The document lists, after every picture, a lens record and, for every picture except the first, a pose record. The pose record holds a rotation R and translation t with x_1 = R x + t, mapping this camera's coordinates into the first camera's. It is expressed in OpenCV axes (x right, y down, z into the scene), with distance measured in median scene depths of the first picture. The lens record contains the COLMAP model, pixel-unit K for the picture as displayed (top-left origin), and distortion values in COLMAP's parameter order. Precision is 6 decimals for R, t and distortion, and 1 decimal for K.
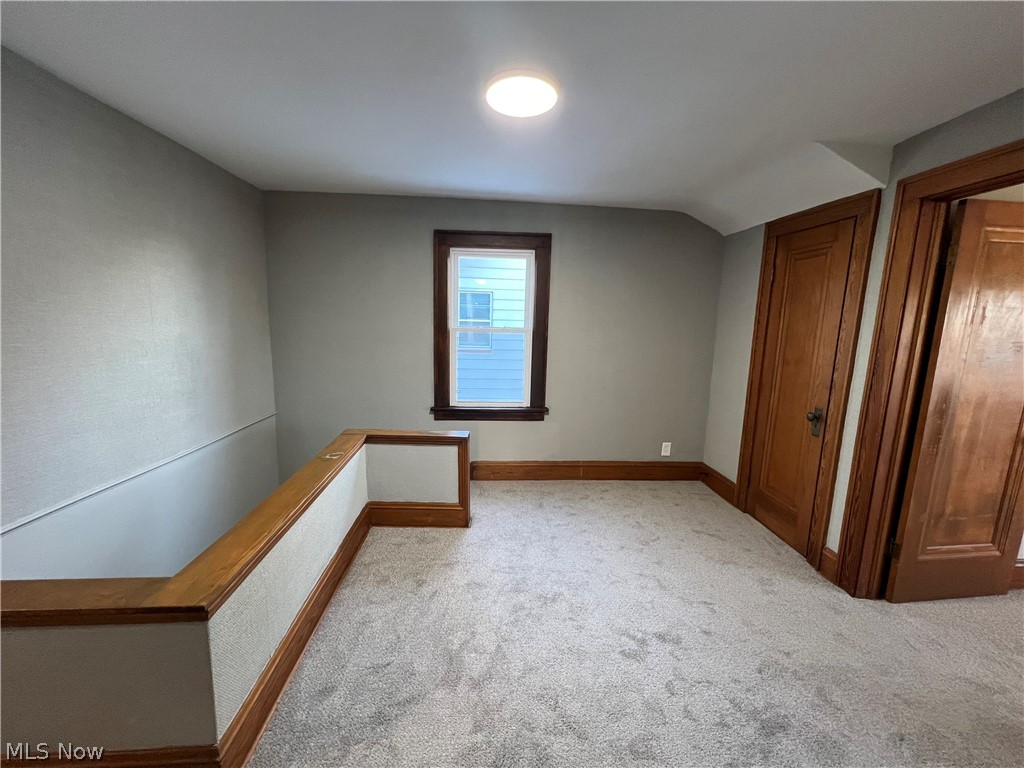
lens RADIAL K [[408.9, 0, 519.4], [0, 408.9, 382.6], [0, 0, 1]] dist [-0.001841, -0.000040]
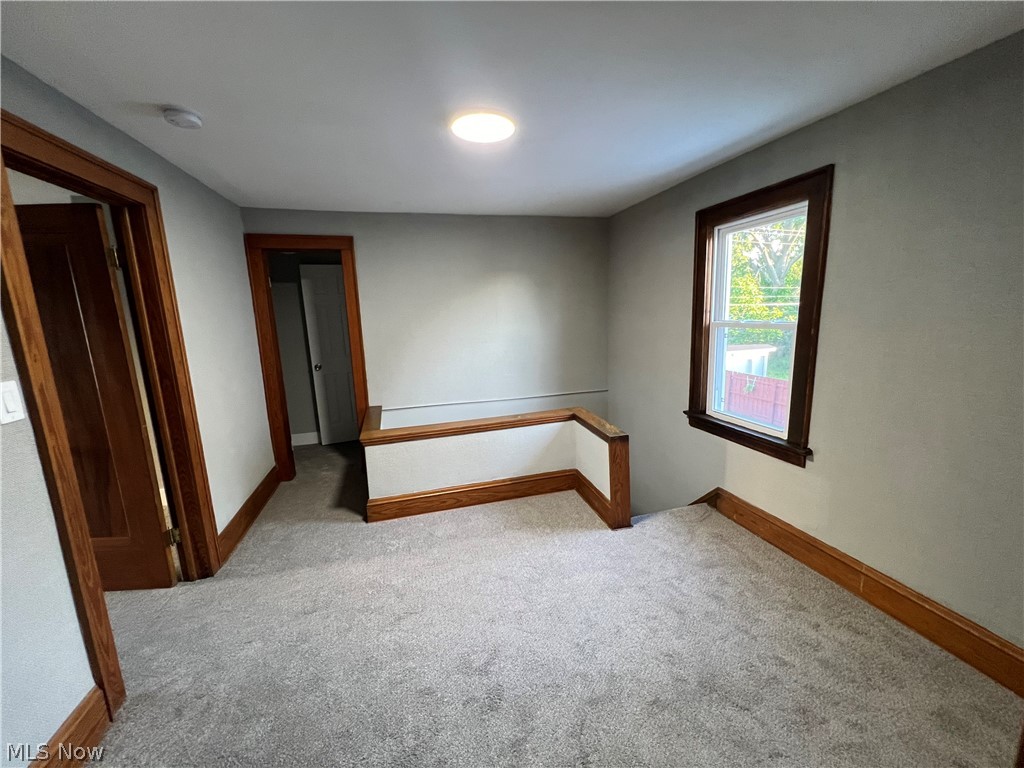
lens RADIAL K [[408.9, 0, 511.8], [0, 408.9, 381.7], [0, 0, 1]] dist [-0.001841, -0.000040]
pose [[0.200967, 0.133987, -0.970392, 0.600488], [-0.114442, 0.987030, 0.112584, -0.061744], [0.972890, 0.088428, 0.213694, 0.436366]]
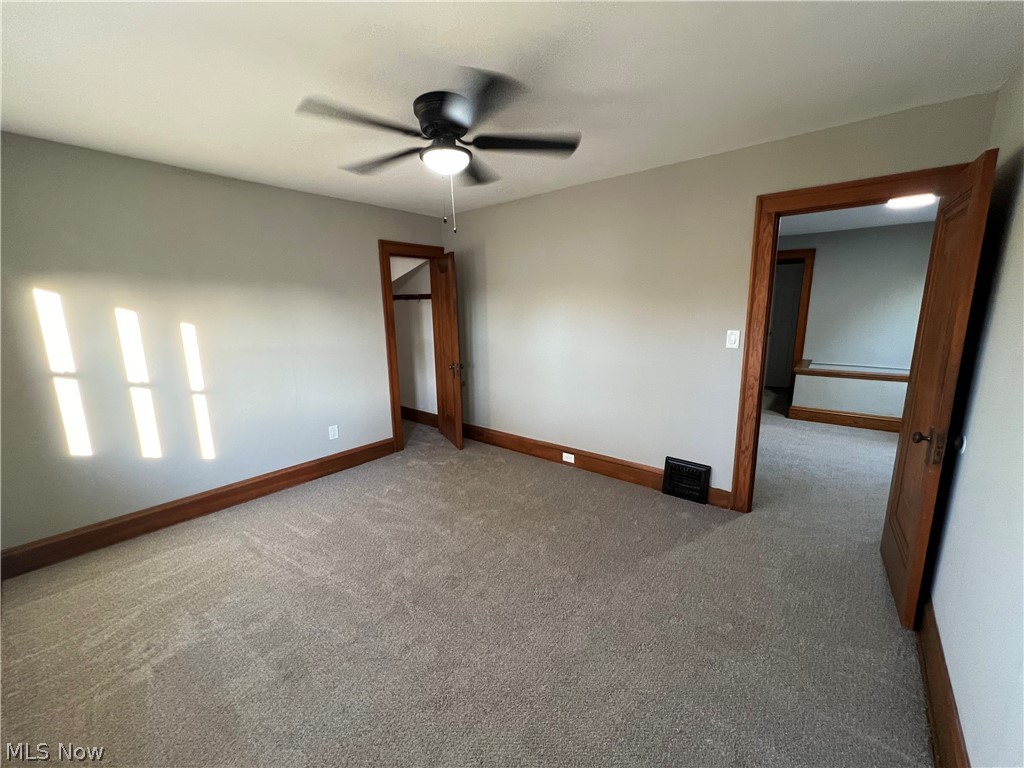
lens RADIAL K [[408.9, 0, 512.3], [0, 408.9, 381.7], [0, 0, 1]] dist [-0.001841, -0.000040]
pose [[-0.687463, 0.127043, -0.715021, 1.512678], [-0.117105, 0.952302, 0.281794, -0.074505], [0.716716, 0.277455, -0.639794, 0.551112]]
